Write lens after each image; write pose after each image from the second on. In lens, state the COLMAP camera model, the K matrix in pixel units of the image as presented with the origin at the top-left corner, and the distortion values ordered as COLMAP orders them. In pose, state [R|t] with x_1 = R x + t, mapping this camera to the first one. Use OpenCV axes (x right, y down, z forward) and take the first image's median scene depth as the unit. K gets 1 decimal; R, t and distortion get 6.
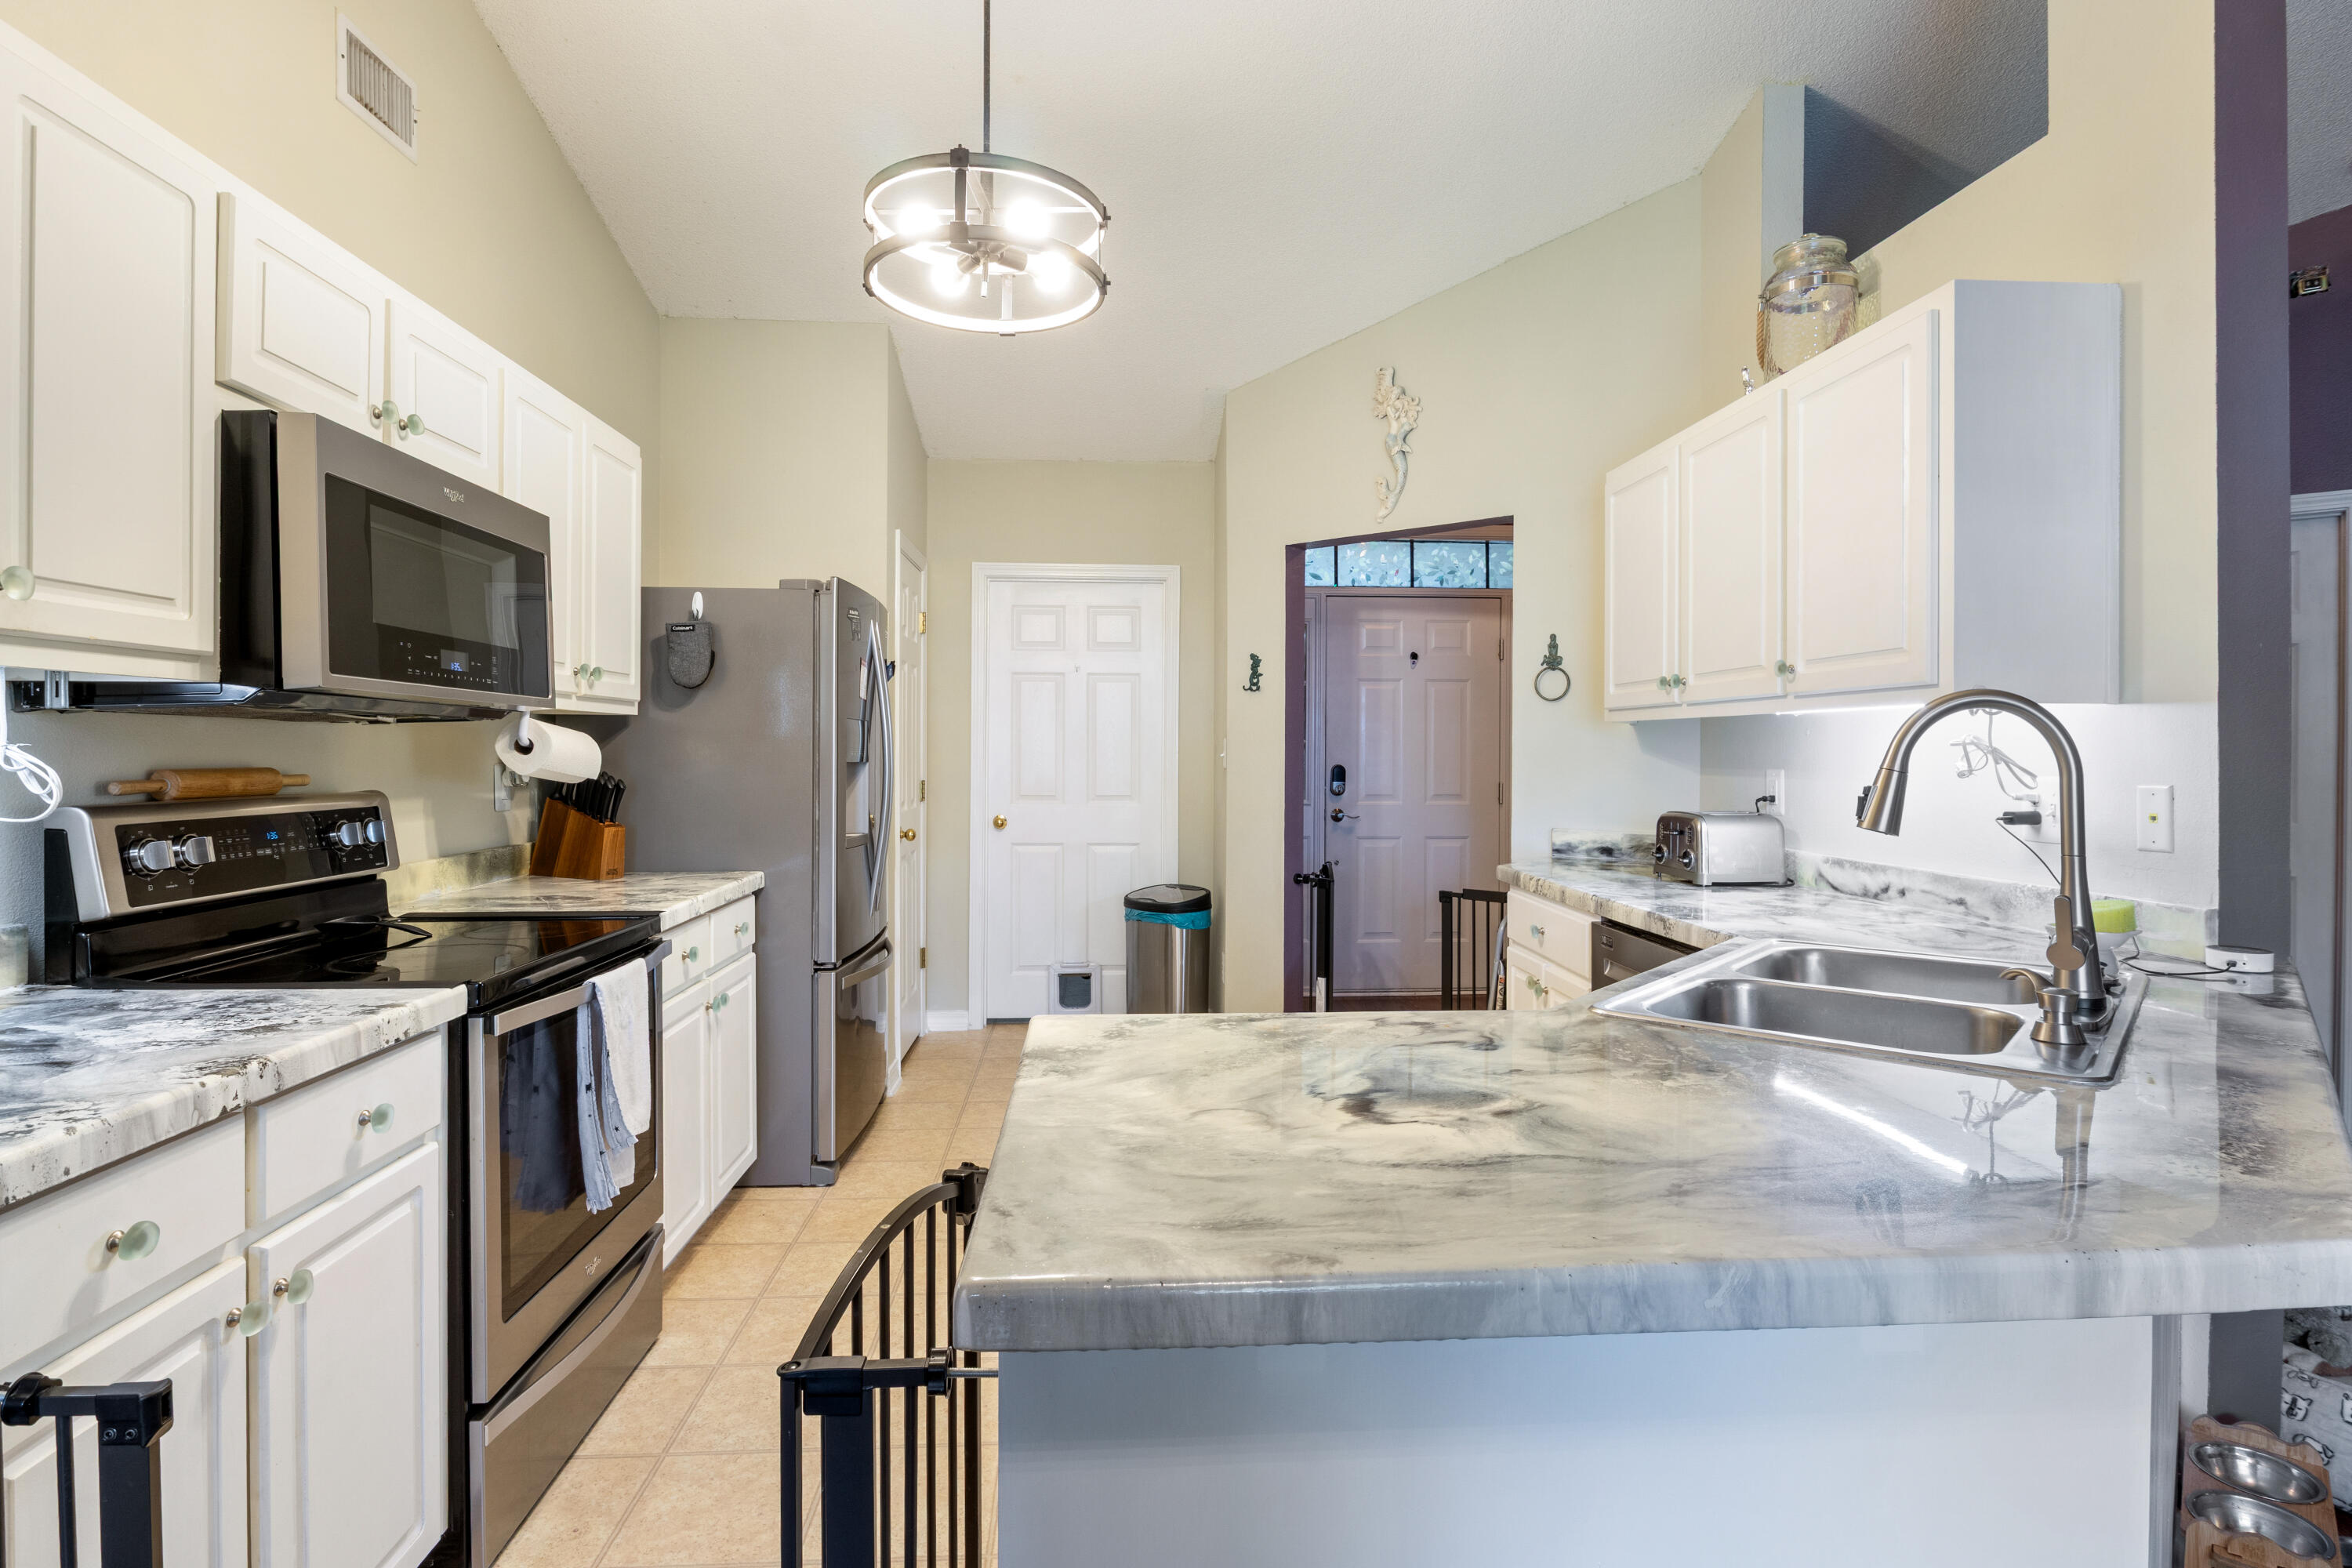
lens RADIAL K [[1211.6, 0, 1173.5], [0, 1211.6, 753.2], [0, 0, 1]] dist [-0.001678, -0.000658]
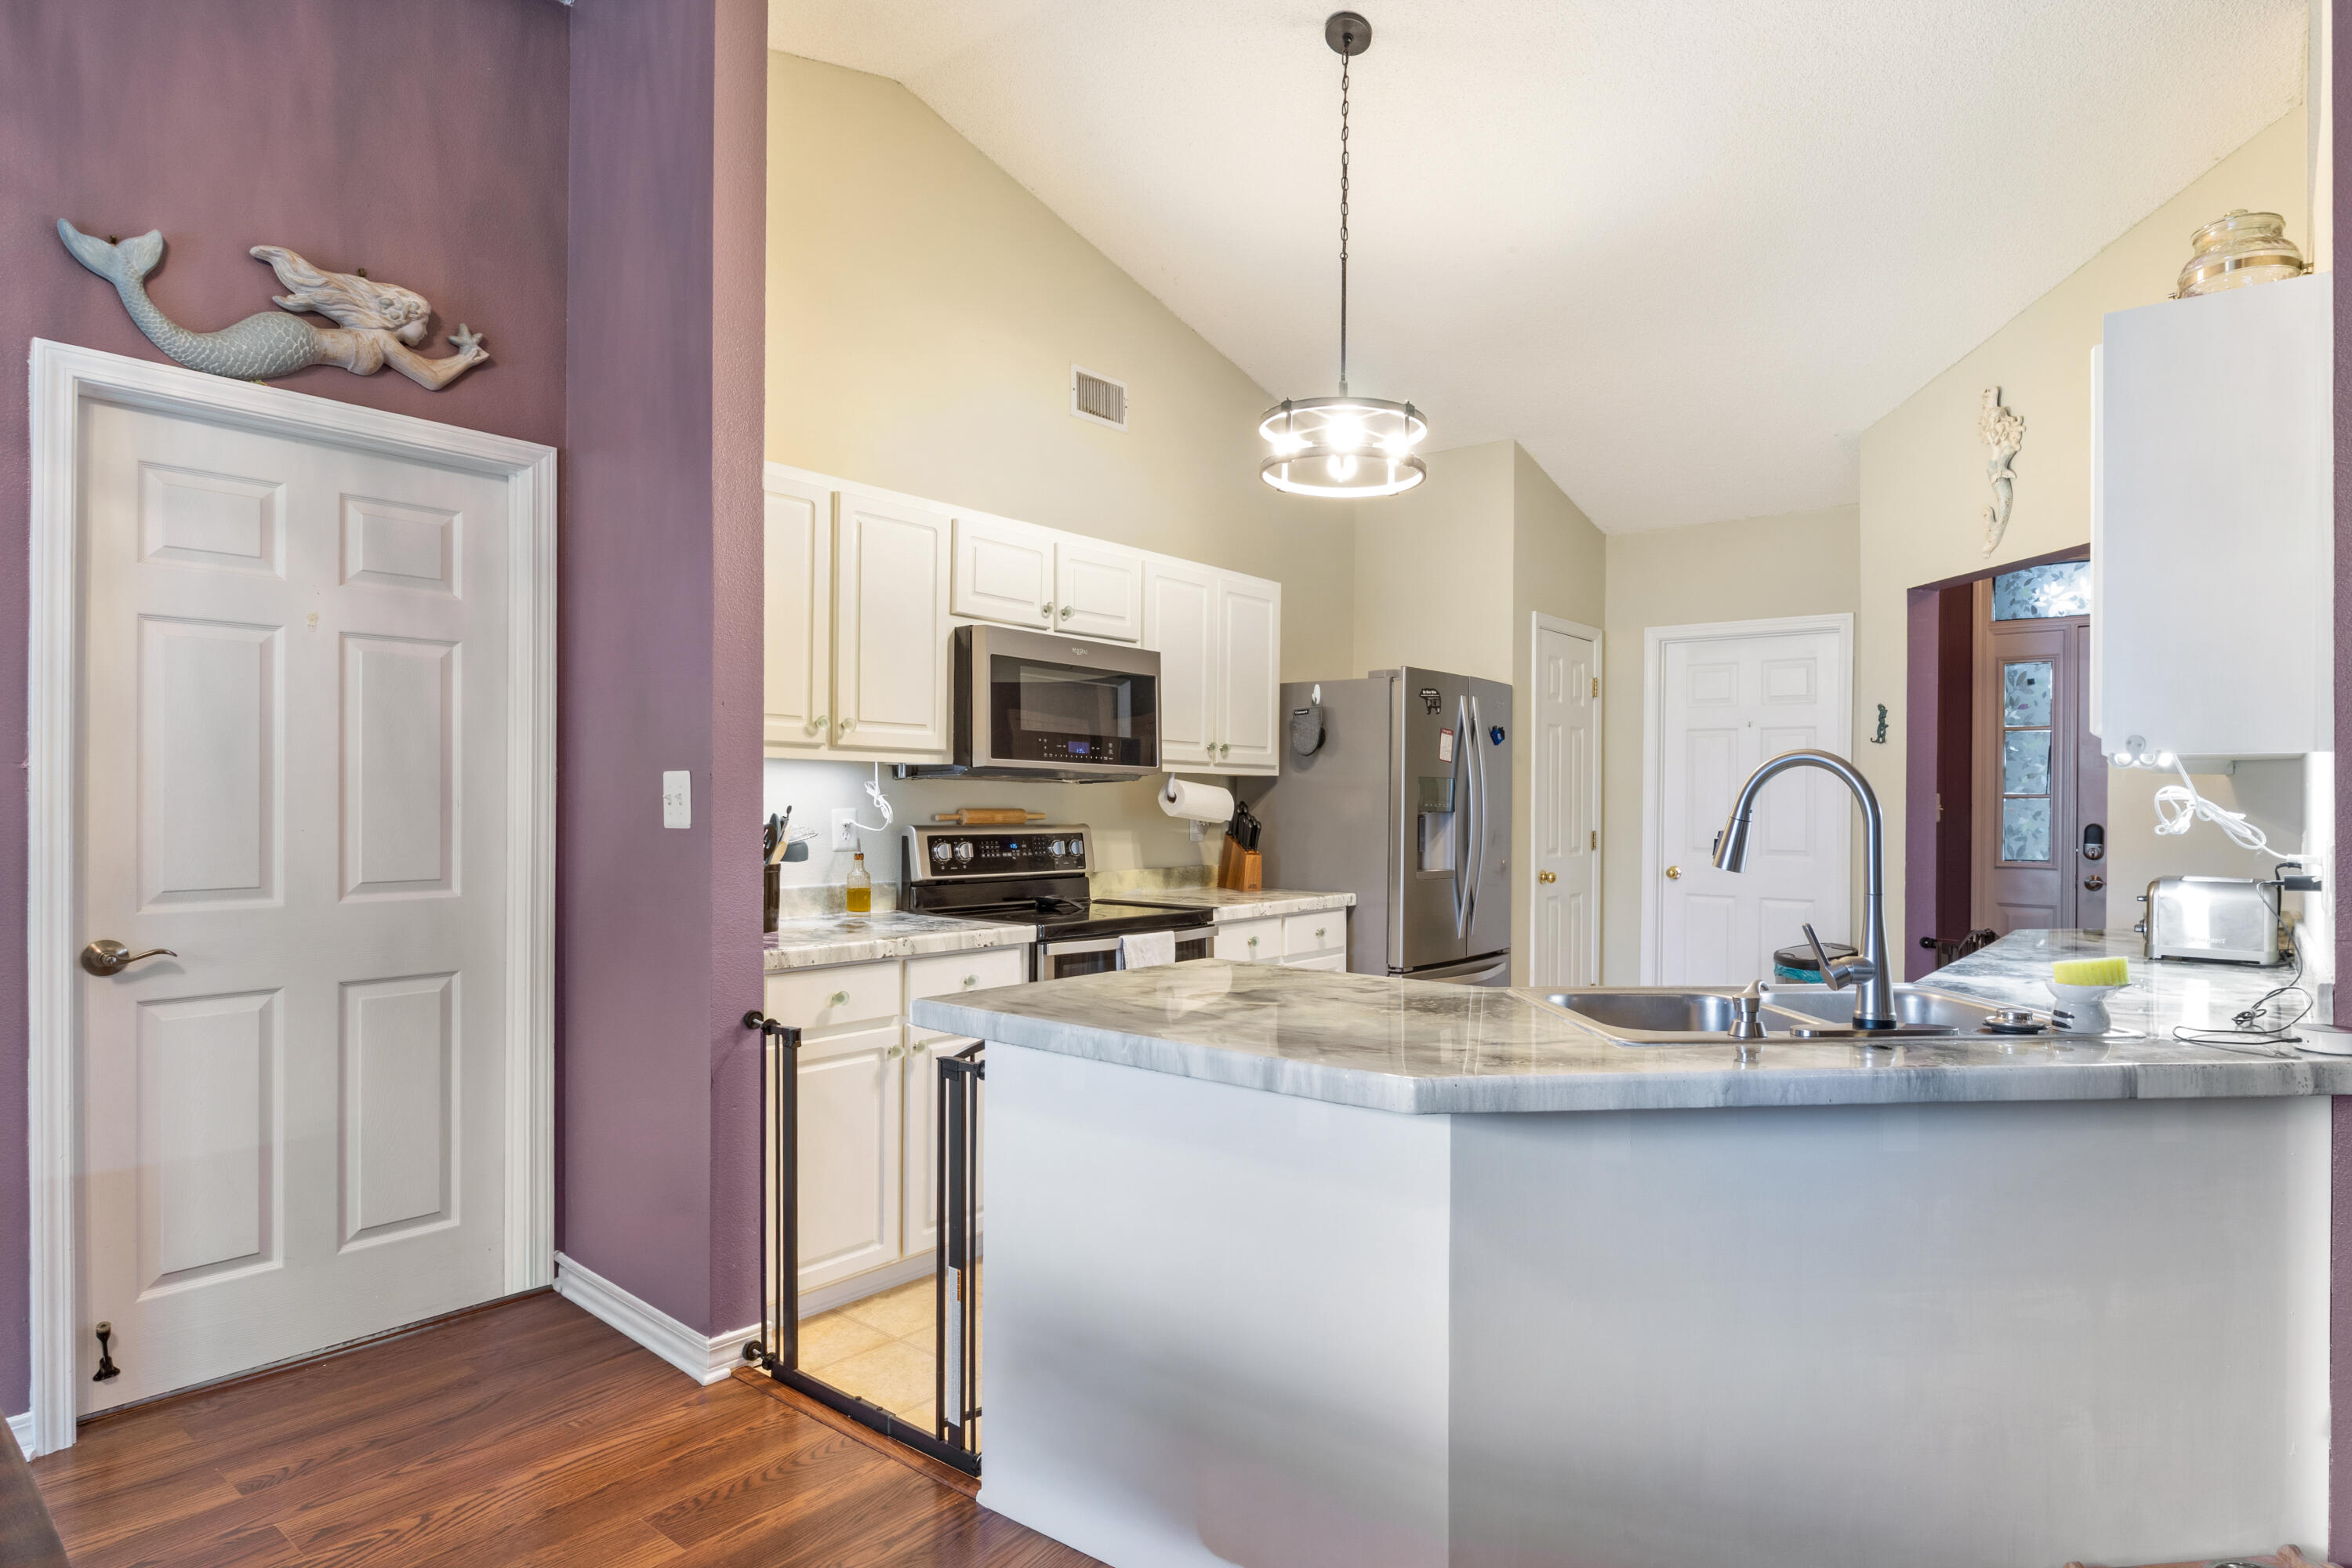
lens RADIAL K [[1234.8, 0, 1183.7], [0, 1234.8, 804.2], [0, 0, 1]] dist [-0.002654, -0.000820]
pose [[0.737329, 0.005931, -0.675508, 0.616188], [-0.008265, 0.999966, -0.000241, 0.003318], [0.675483, 0.005761, 0.737353, -0.171058]]
